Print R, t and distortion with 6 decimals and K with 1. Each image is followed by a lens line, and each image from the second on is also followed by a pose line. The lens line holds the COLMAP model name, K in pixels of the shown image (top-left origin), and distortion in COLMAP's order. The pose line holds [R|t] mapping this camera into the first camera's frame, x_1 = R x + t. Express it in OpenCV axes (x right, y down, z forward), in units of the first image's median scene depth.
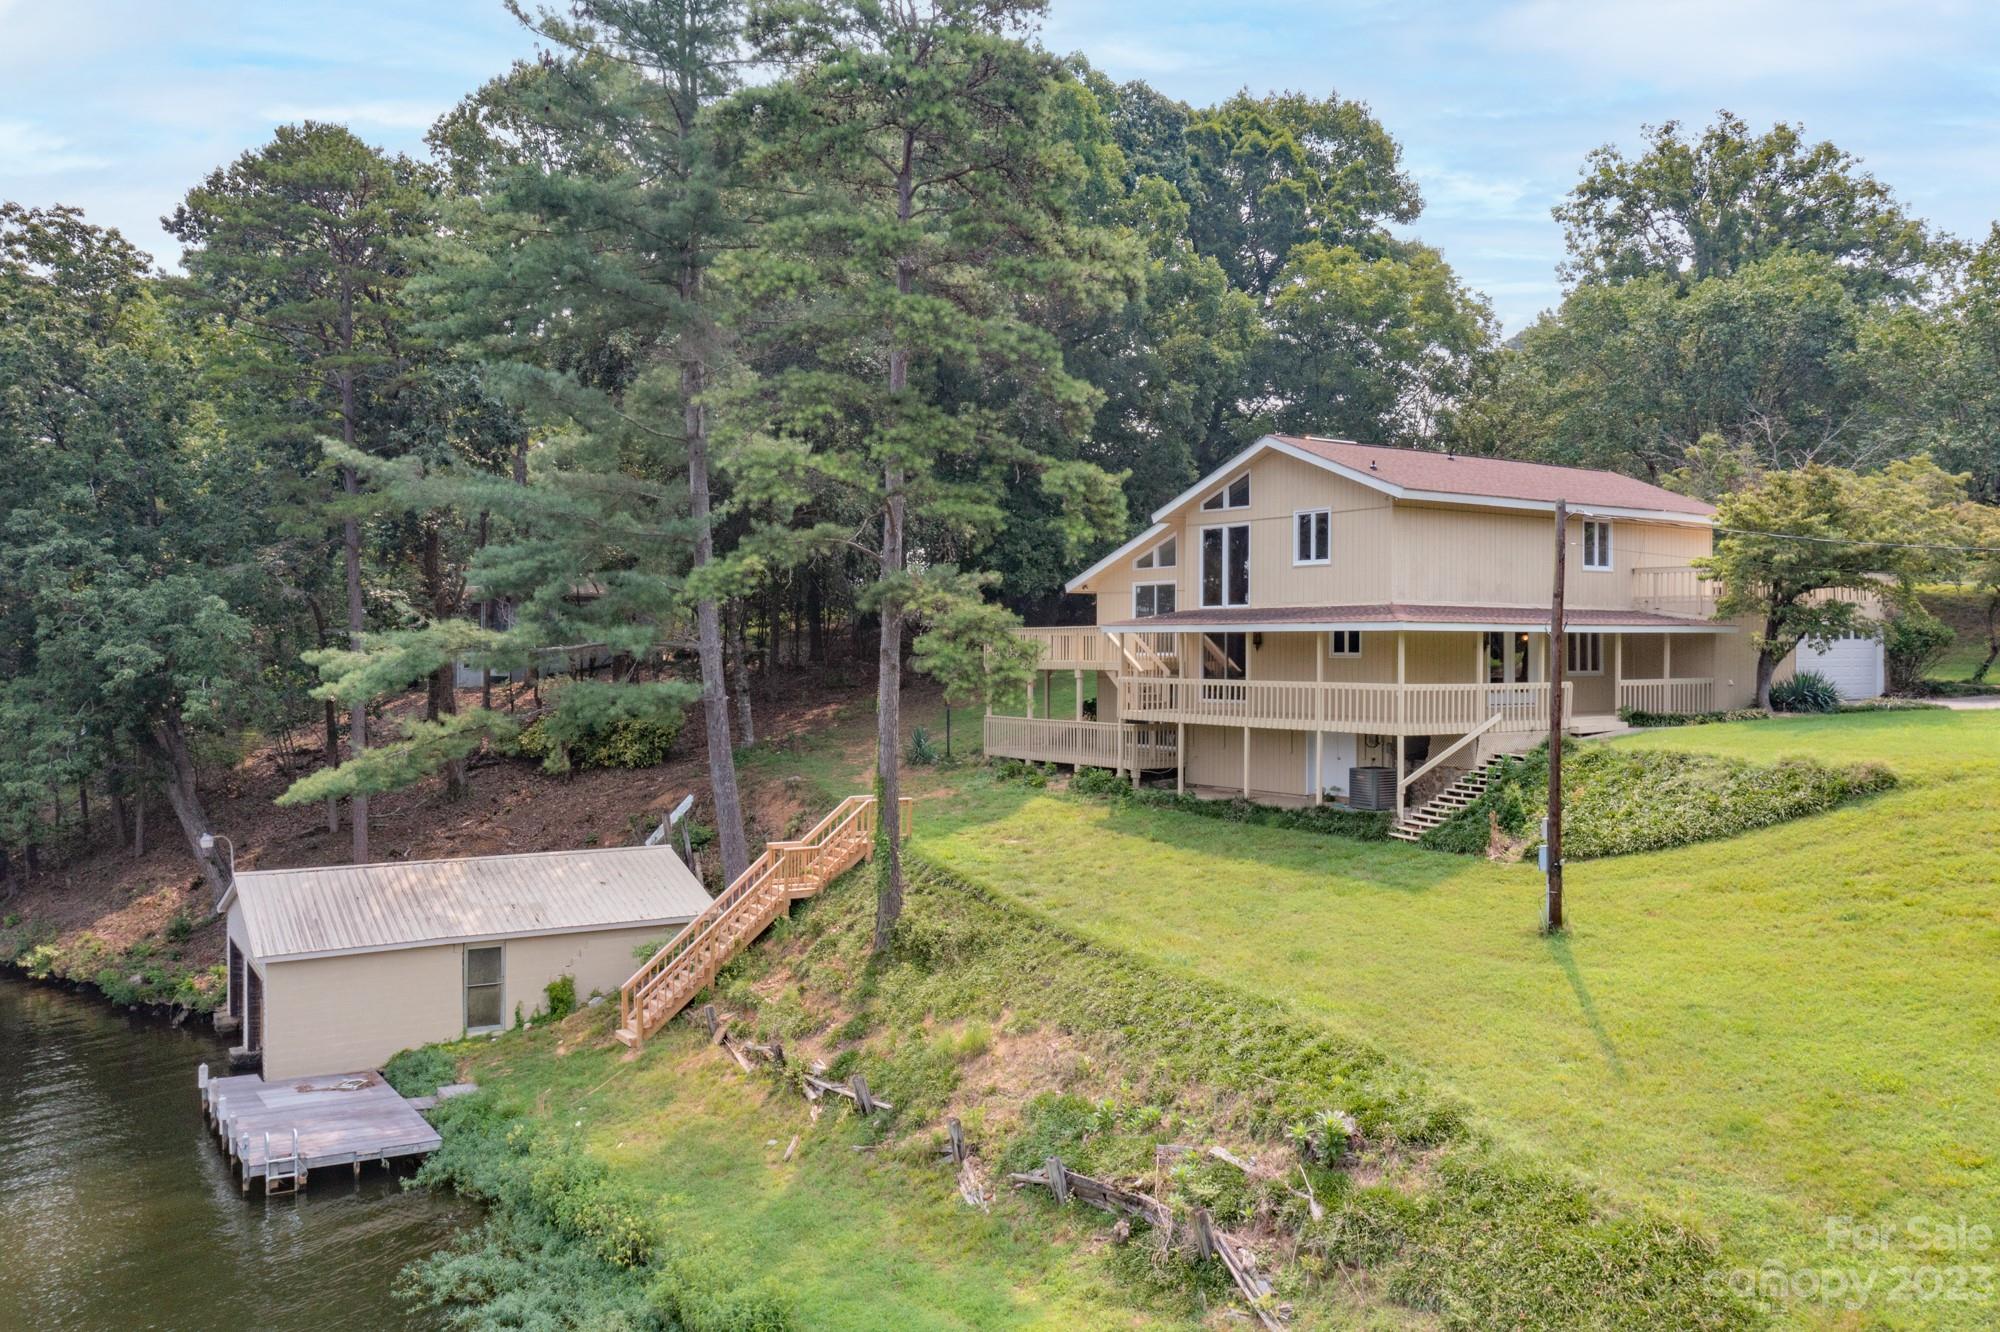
lens RADIAL K [[1609.7, 0, 1000.0], [0, 1609.7, 666.0], [0, 0, 1]] dist [-0.014120, 0.002980]
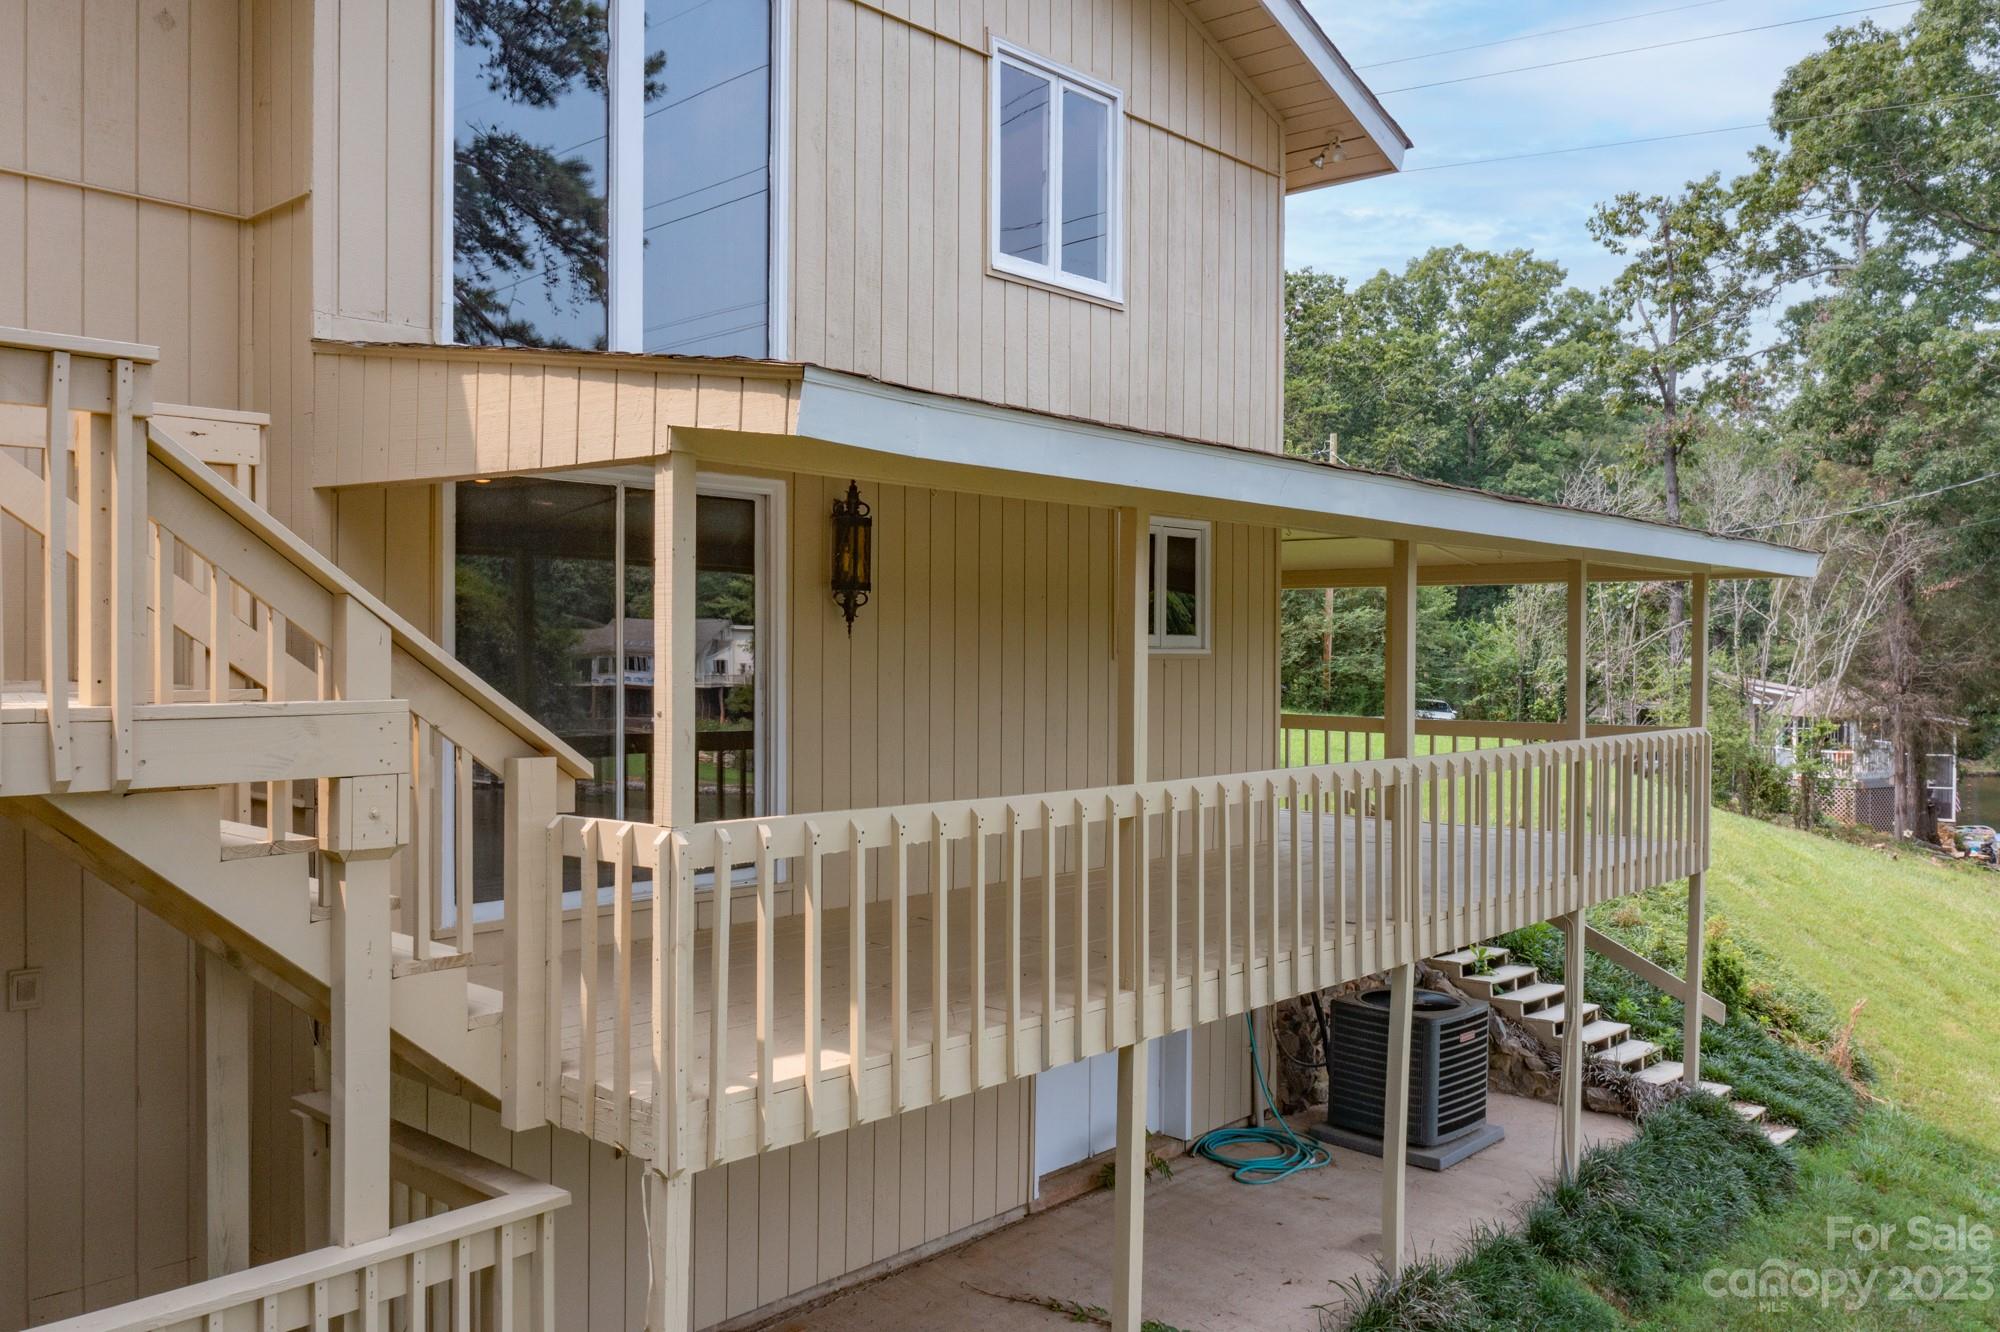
lens RADIAL K [[1609.7, 0, 1000.0], [0, 1609.7, 666.0], [0, 0, 1]] dist [-0.014120, 0.002980]
pose [[-0.229659, -0.008399, 0.973235, -0.048089], [-0.003514, 0.999963, 0.007800, -0.004590], [-0.973265, -0.001629, -0.229681, 1.008670]]
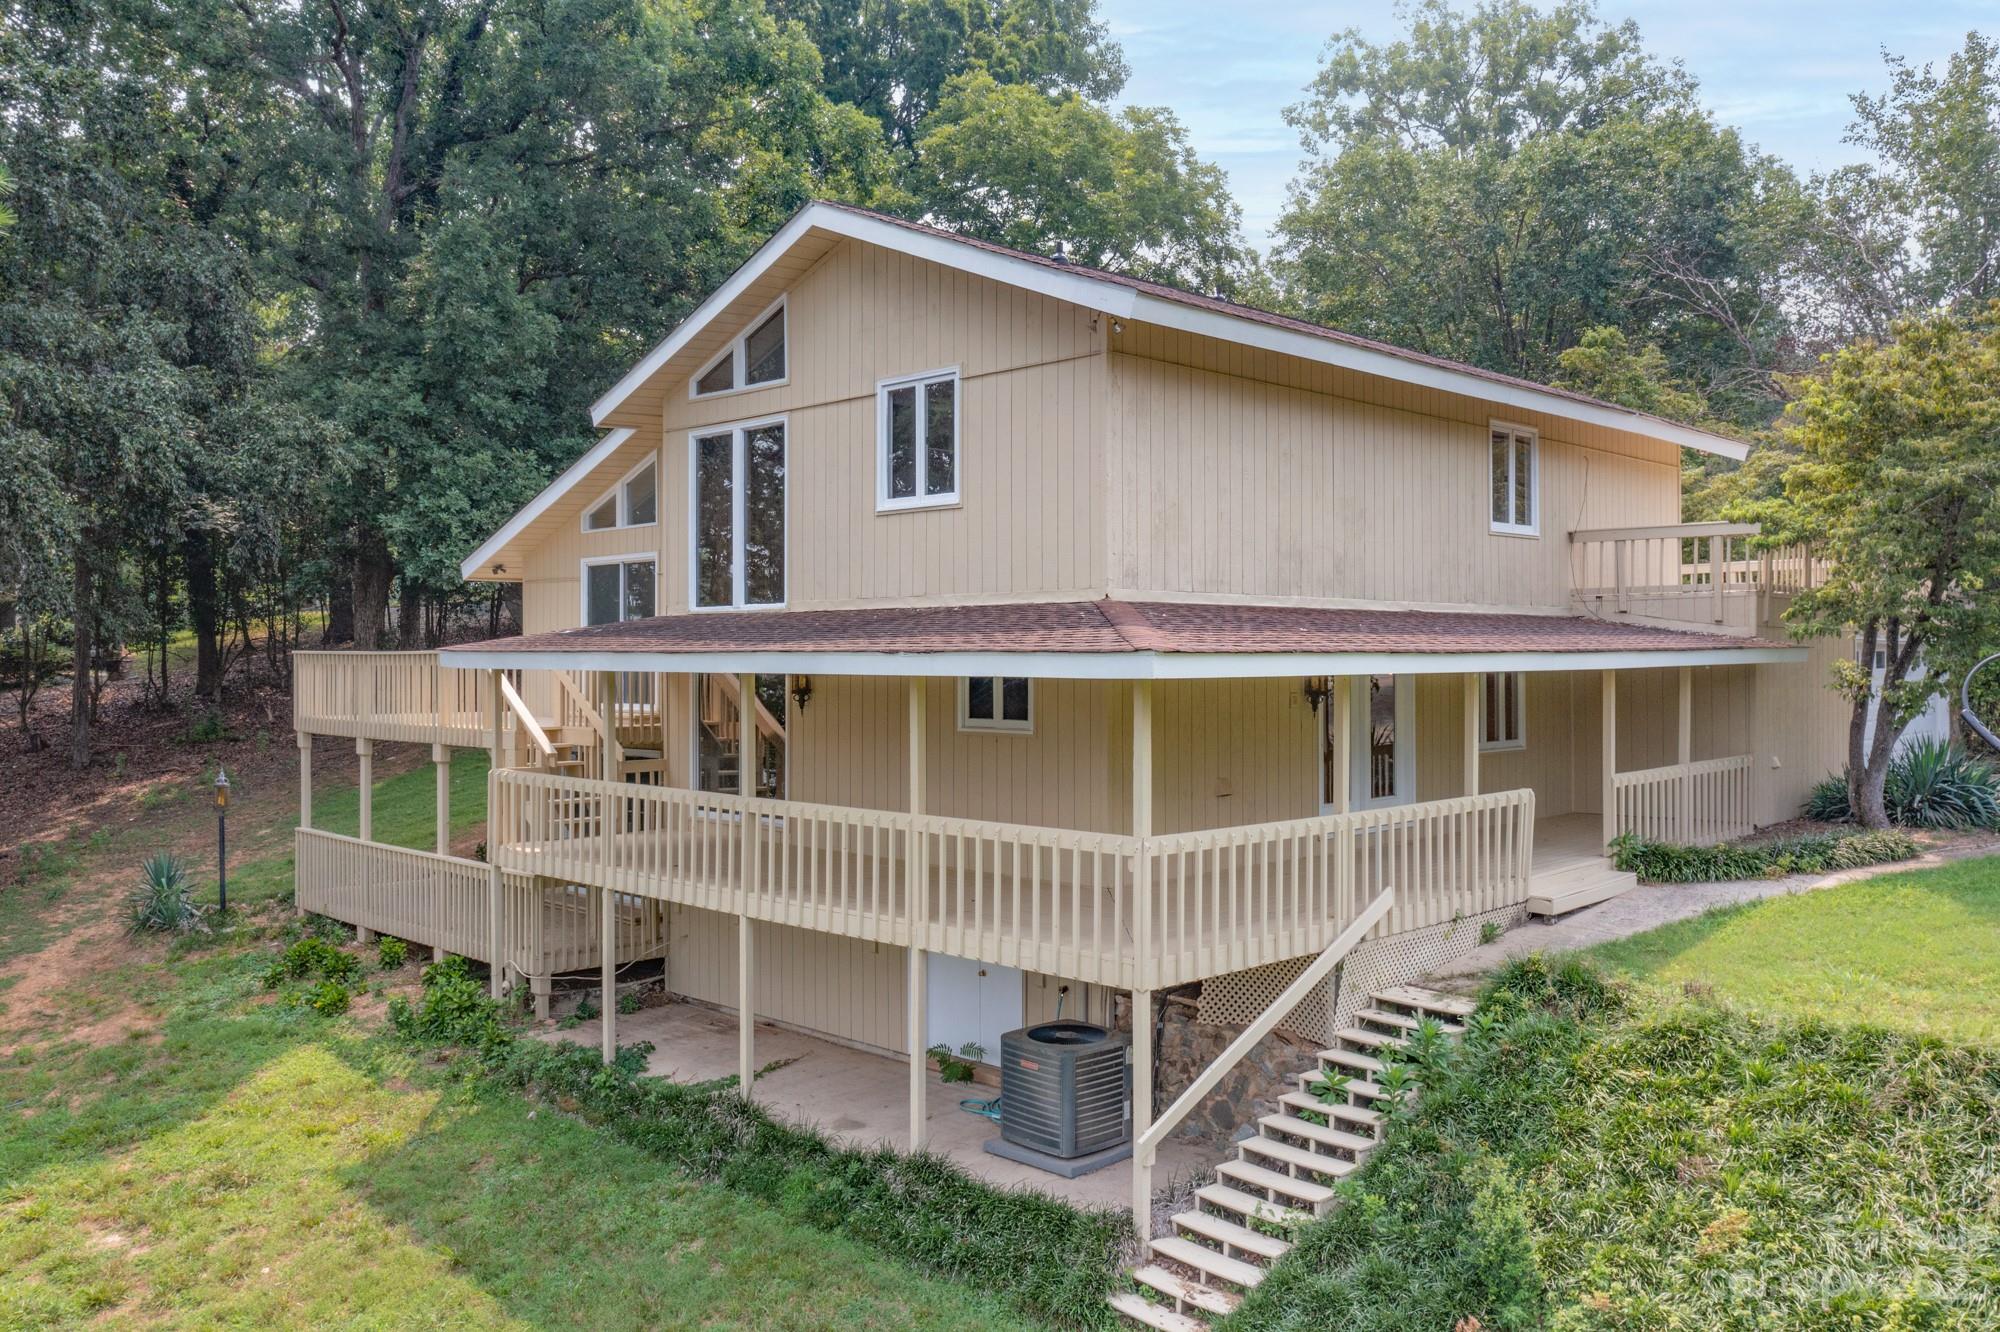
lens RADIAL K [[1609.7, 0, 1000.0], [0, 1609.7, 666.0], [0, 0, 1]] dist [-0.014120, 0.002980]
pose [[0.982723, -0.005967, 0.184989, 0.129918], [0.006448, 0.999977, -0.001996, -0.019573], [-0.184972, 0.003154, 0.982739, 0.553669]]
